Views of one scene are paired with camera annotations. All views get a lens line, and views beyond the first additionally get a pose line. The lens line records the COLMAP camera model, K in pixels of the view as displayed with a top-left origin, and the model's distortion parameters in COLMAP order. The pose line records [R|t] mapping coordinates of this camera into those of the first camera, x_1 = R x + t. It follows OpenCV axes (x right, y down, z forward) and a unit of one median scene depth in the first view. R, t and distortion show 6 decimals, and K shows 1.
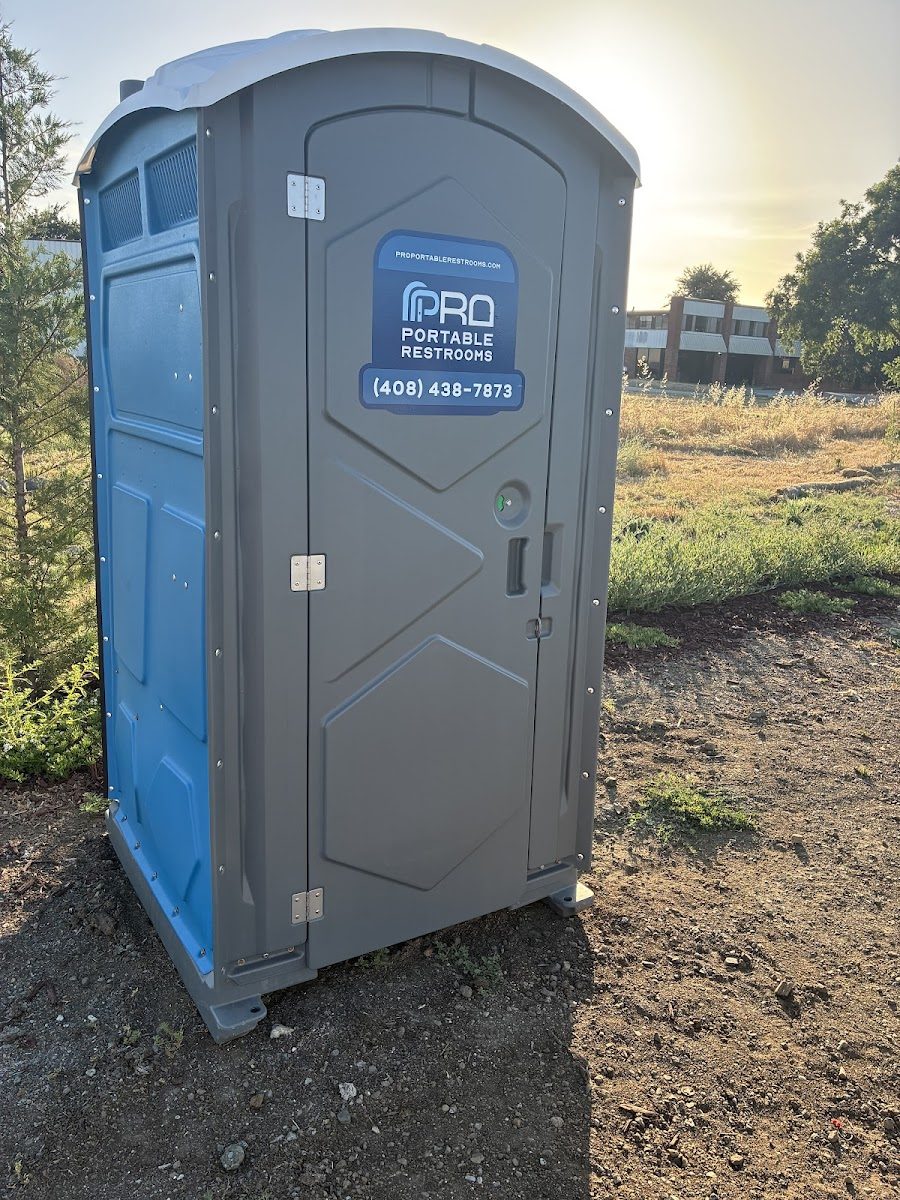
lens RADIAL K [[891.3, 0, 452.7], [0, 891.3, 584.0], [0, 0, 1]] dist [0.017216, 0.010478]
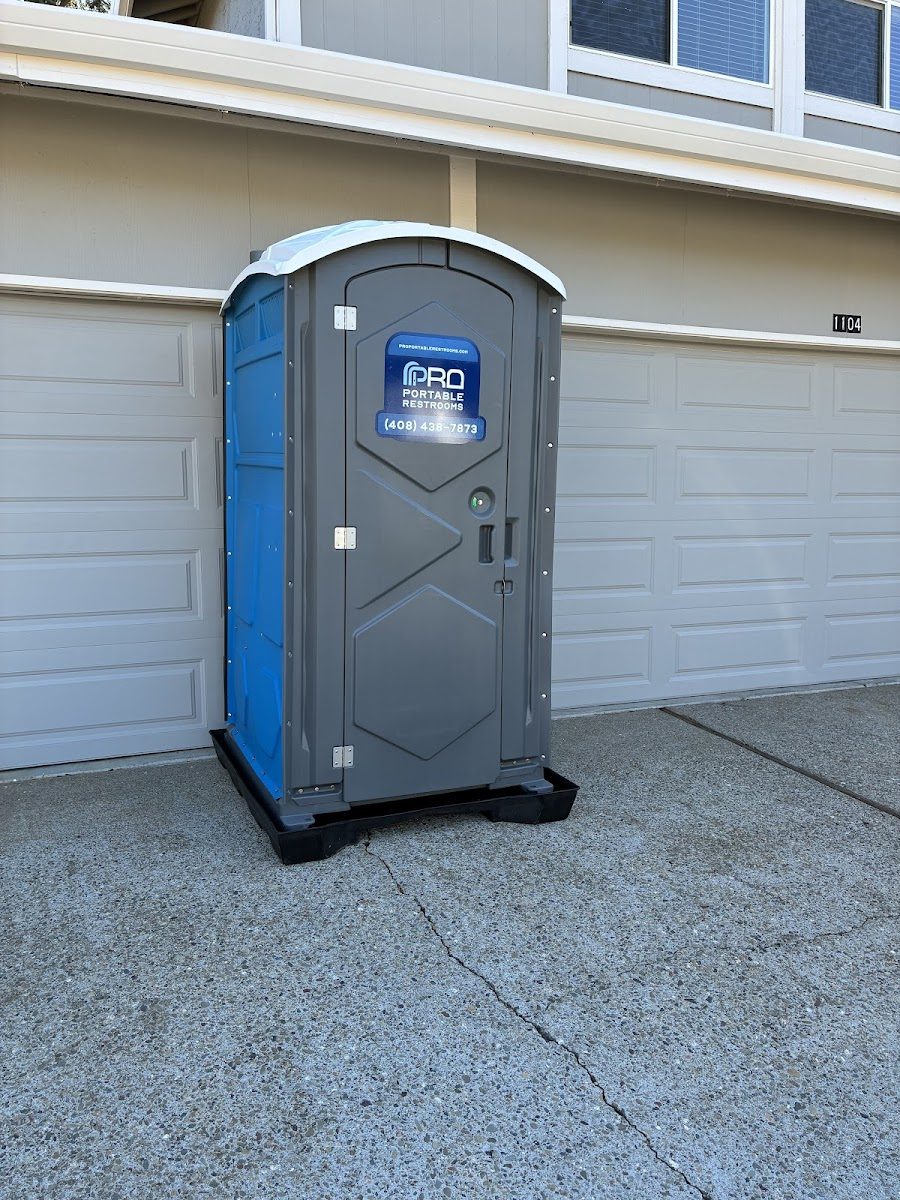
lens RADIAL K [[885.3, 0, 439.5], [0, 885.3, 600.0], [0, 0, 1]] dist [-0.046702, 0.000746]
pose [[0.988660, 0.004116, -0.150116, 0.250278], [-0.017918, 0.995717, -0.090705, 0.242723], [0.149099, 0.092366, 0.984499, -0.551921]]
